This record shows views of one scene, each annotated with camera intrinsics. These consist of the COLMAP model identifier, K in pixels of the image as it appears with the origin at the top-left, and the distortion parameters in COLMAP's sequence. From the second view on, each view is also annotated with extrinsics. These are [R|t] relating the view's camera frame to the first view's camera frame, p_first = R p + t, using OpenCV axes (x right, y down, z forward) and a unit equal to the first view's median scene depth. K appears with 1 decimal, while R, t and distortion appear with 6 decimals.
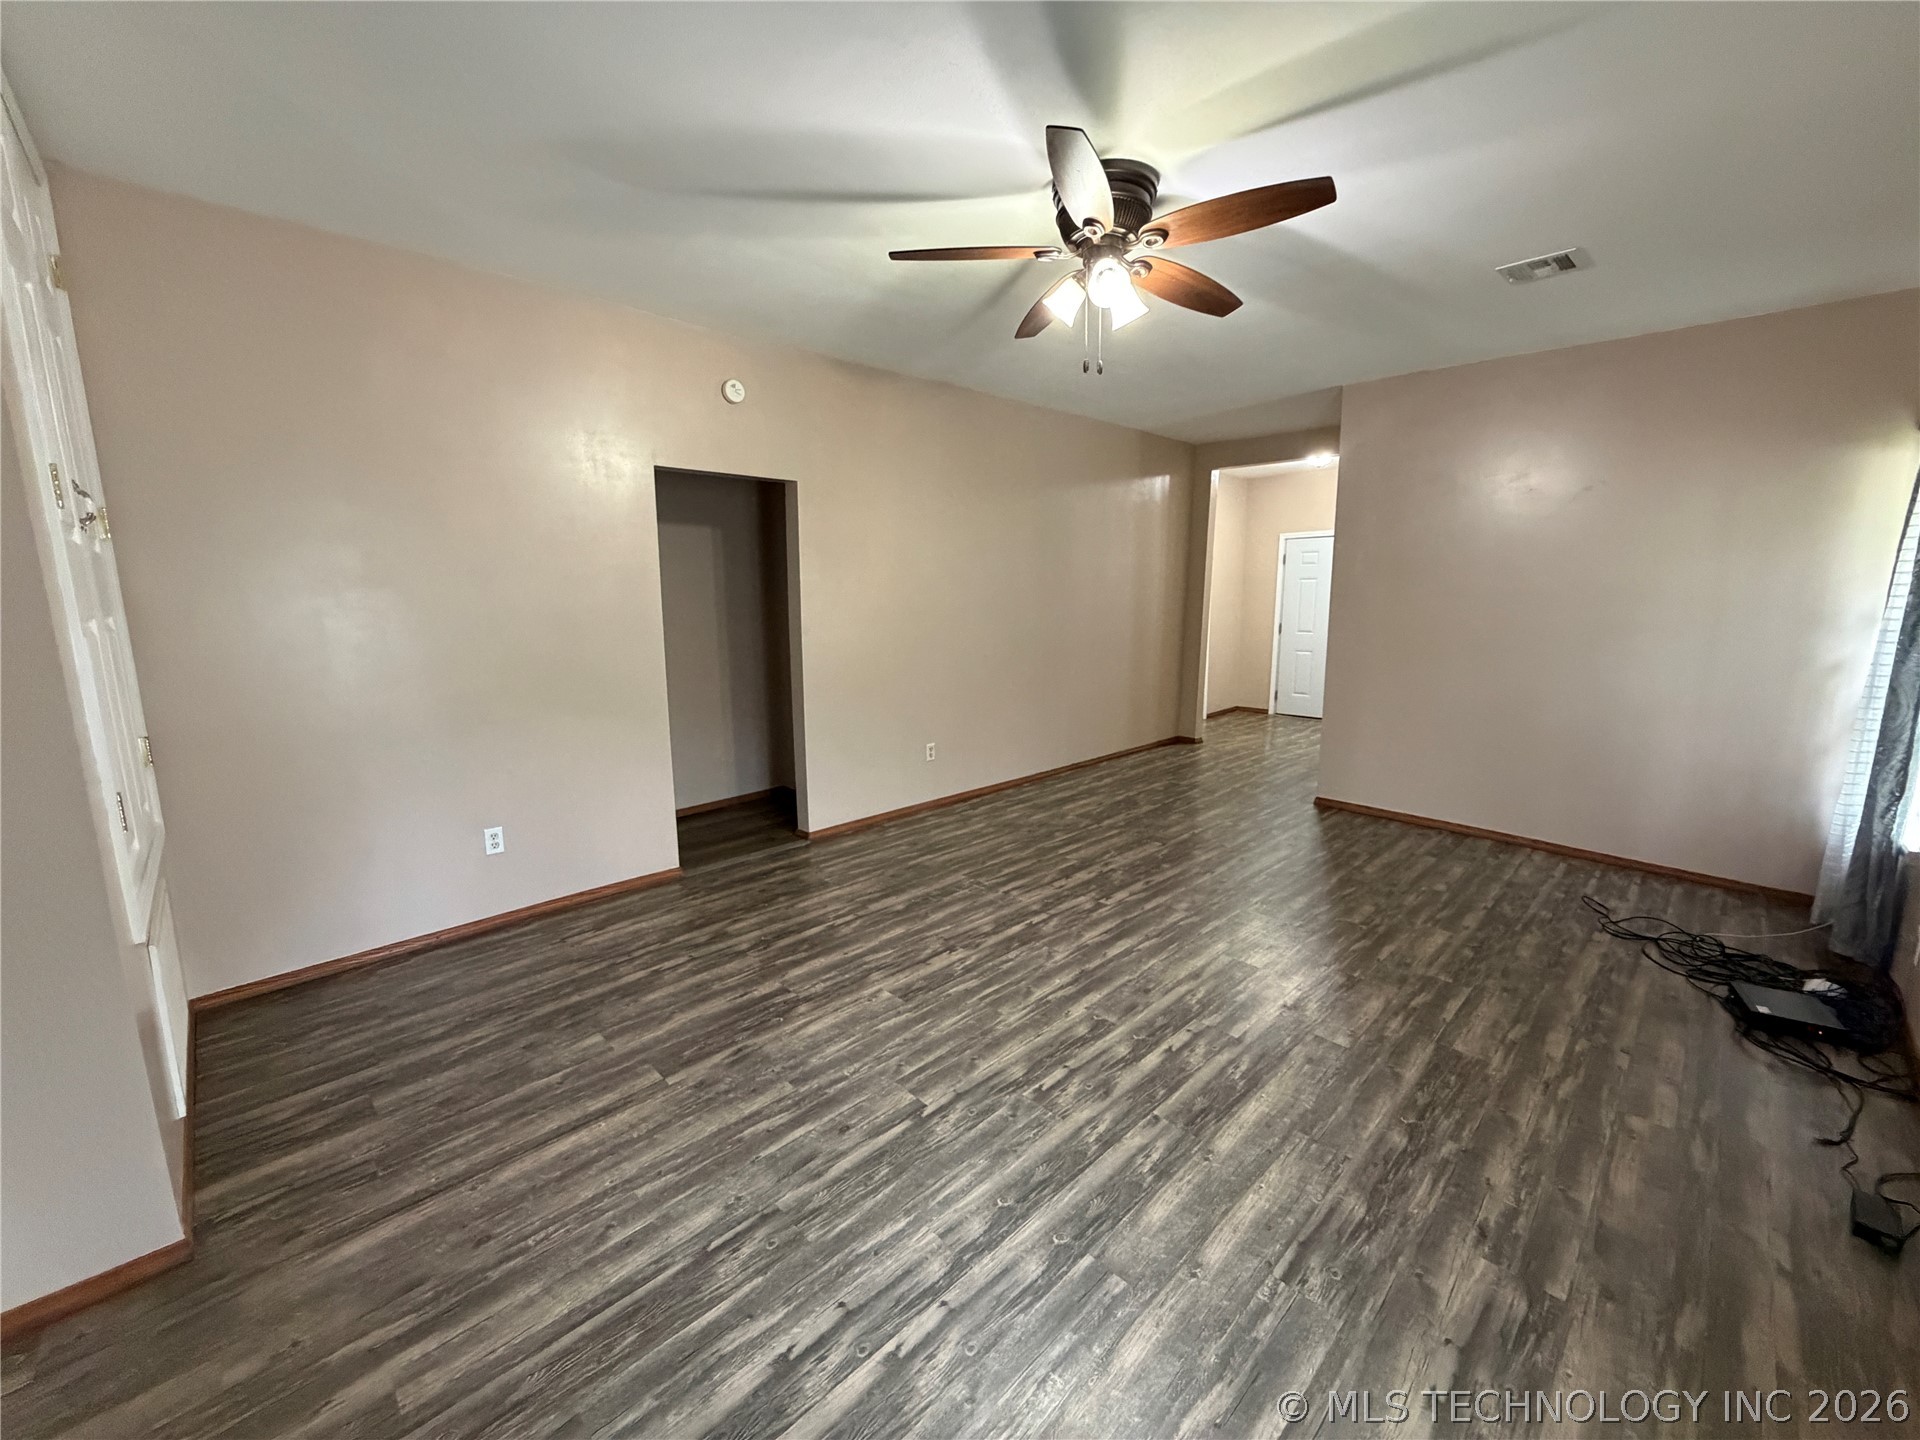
lens RADIAL K [[766.0, 0, 952.2], [0, 766.0, 723.4], [0, 0, 1]] dist [-0.000728, 0.000289]
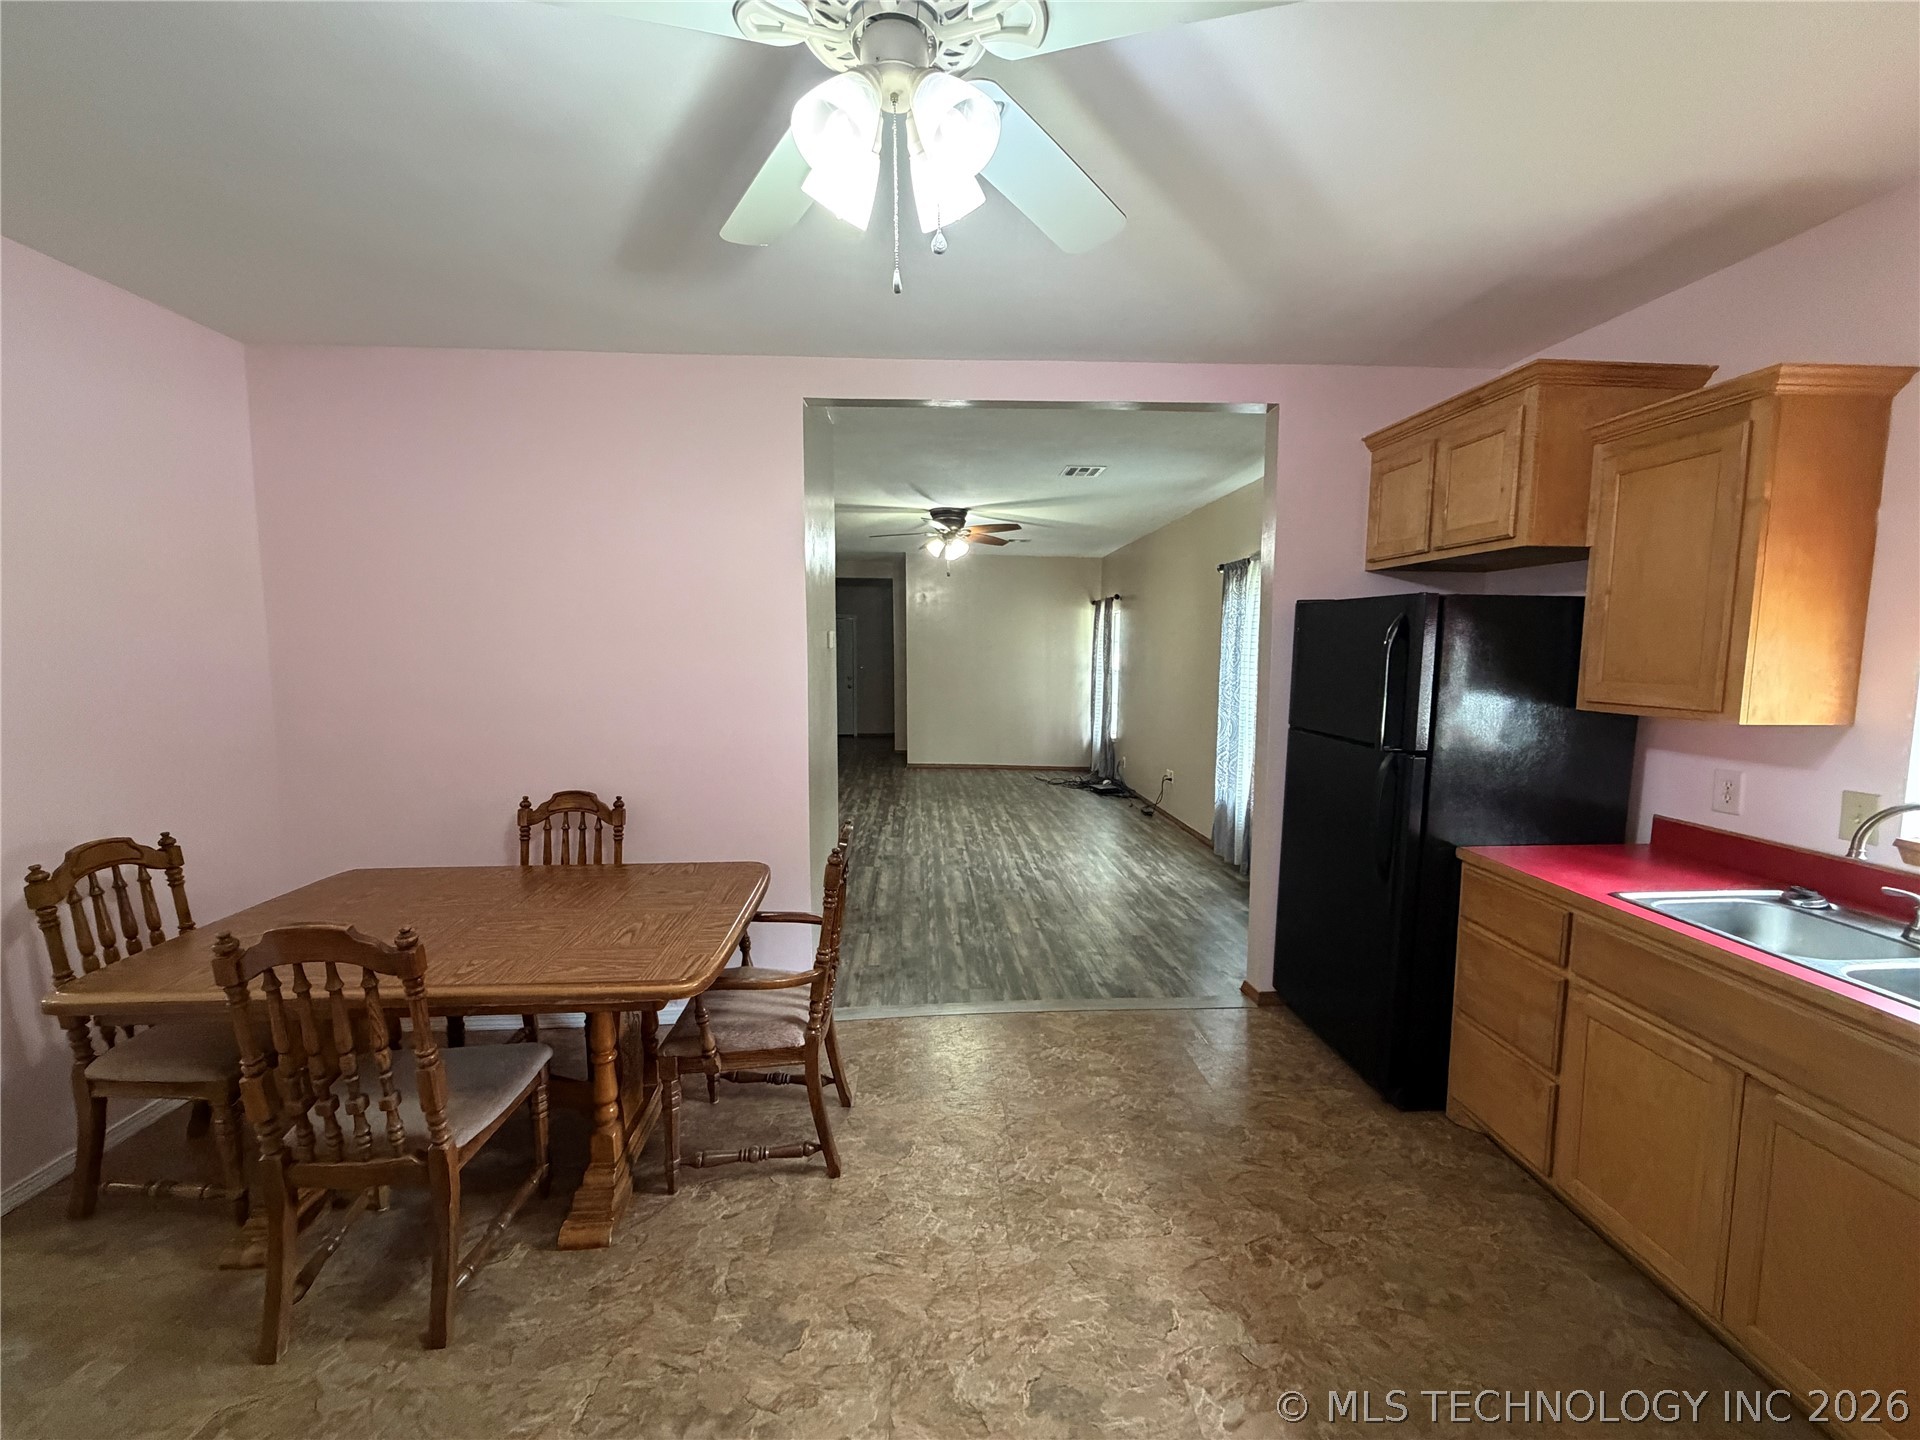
lens RADIAL K [[766.0, 0, 953.3], [0, 766.0, 722.0], [0, 0, 1]] dist [-0.000728, 0.000289]
pose [[0.659316, -0.064098, 0.749129, -1.575863], [0.120074, 0.992548, -0.020752, 0.086124], [-0.742216, 0.103633, 0.662099, -0.621548]]
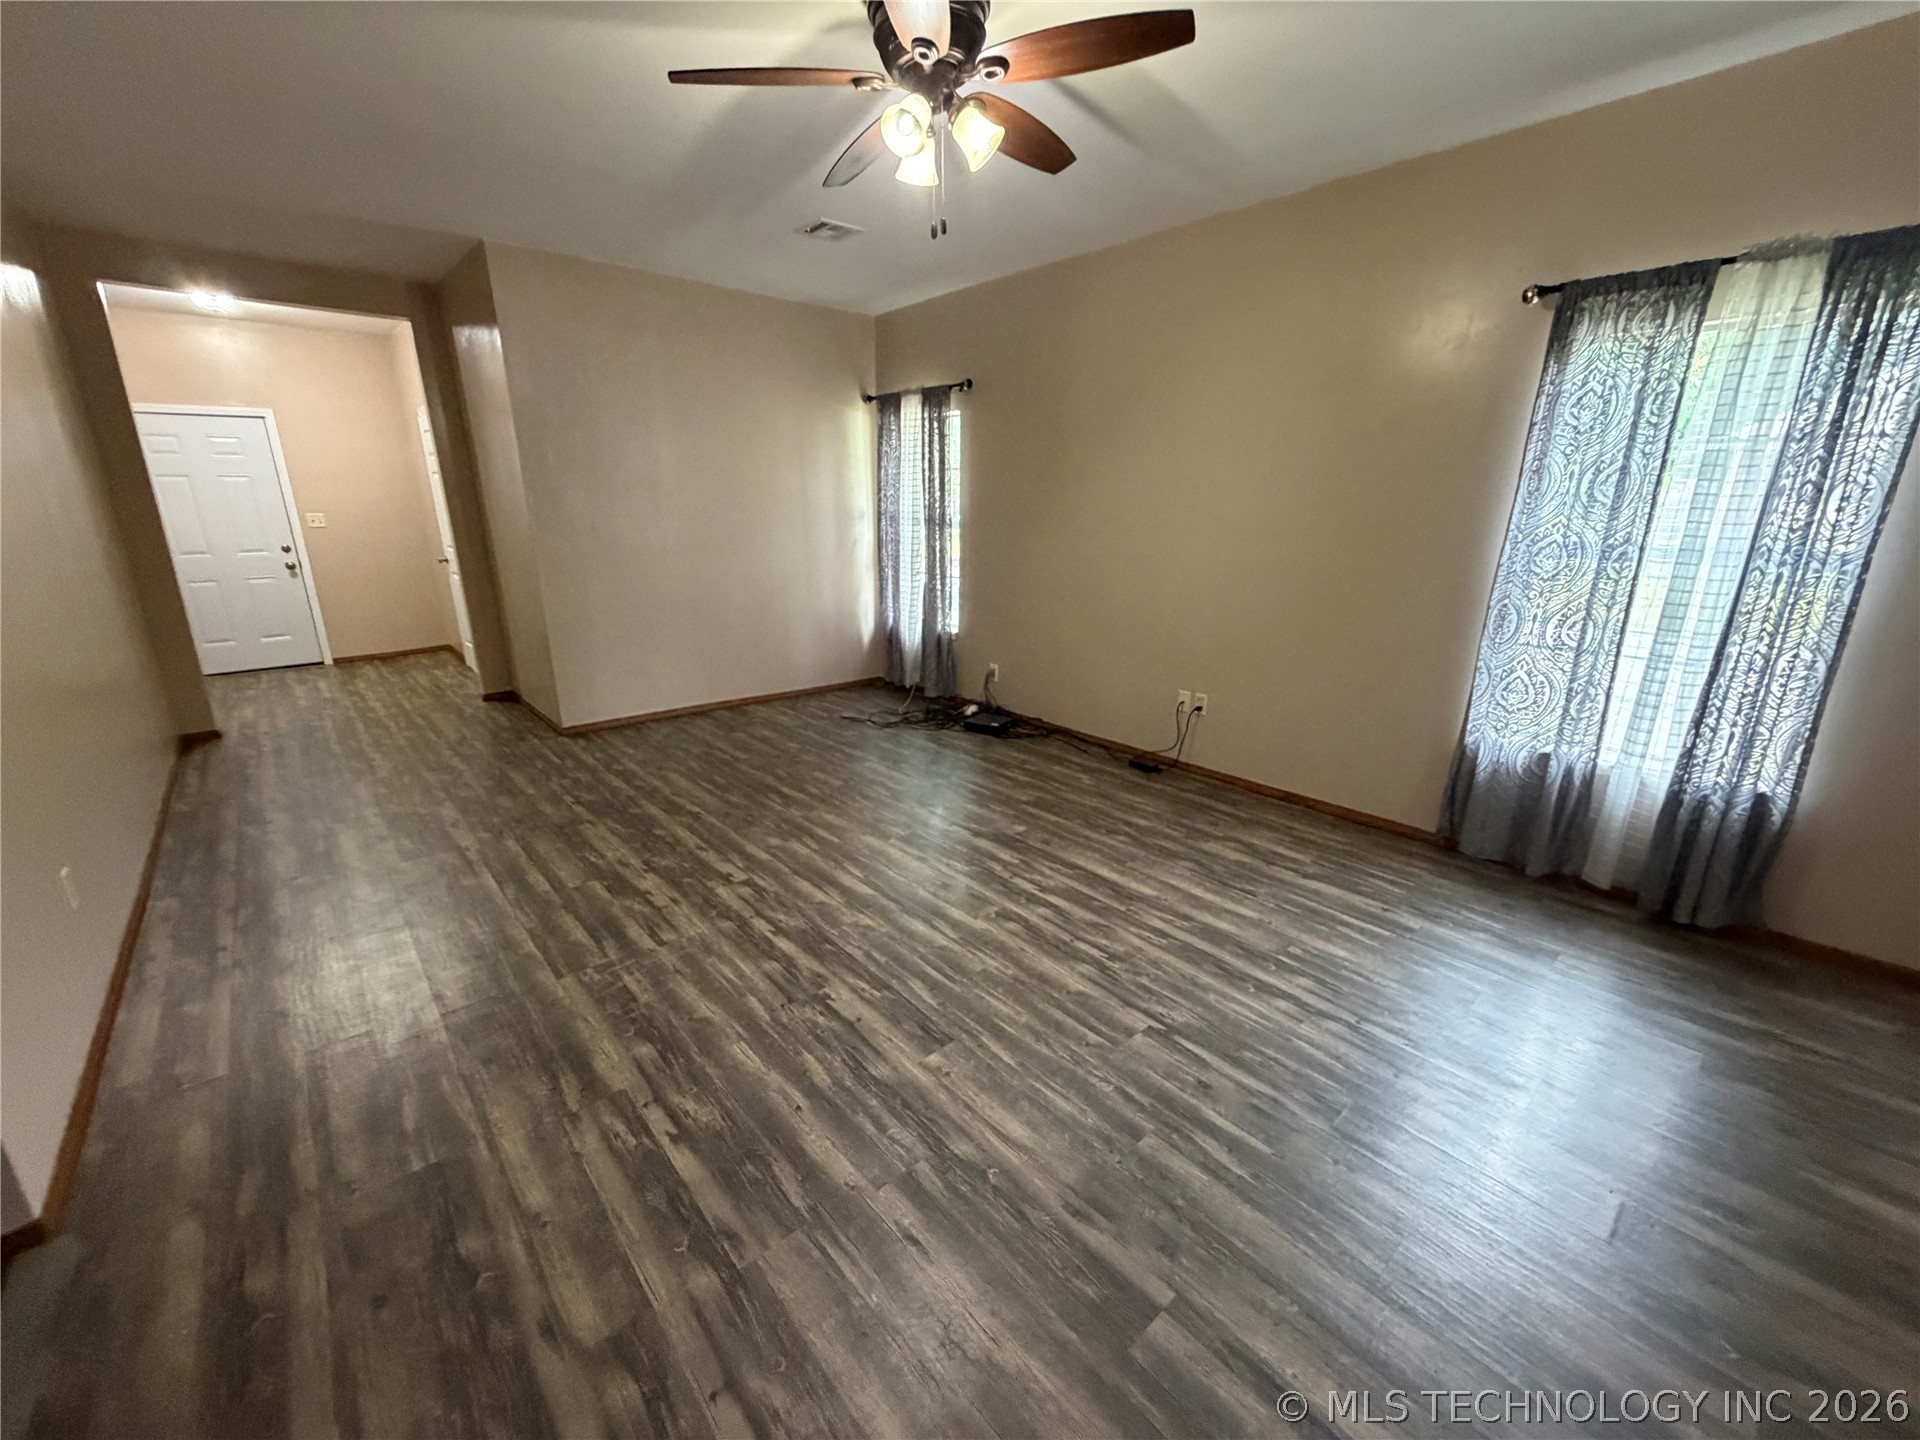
lens RADIAL K [[766.0, 0, 954.4], [0, 766.0, 723.6], [0, 0, 1]] dist [-0.000728, 0.000289]
pose [[0.048621, -0.284200, 0.957531, -0.686861], [0.168603, 0.947244, 0.272585, -0.145901], [-0.984484, 0.148189, 0.093973, 0.847933]]
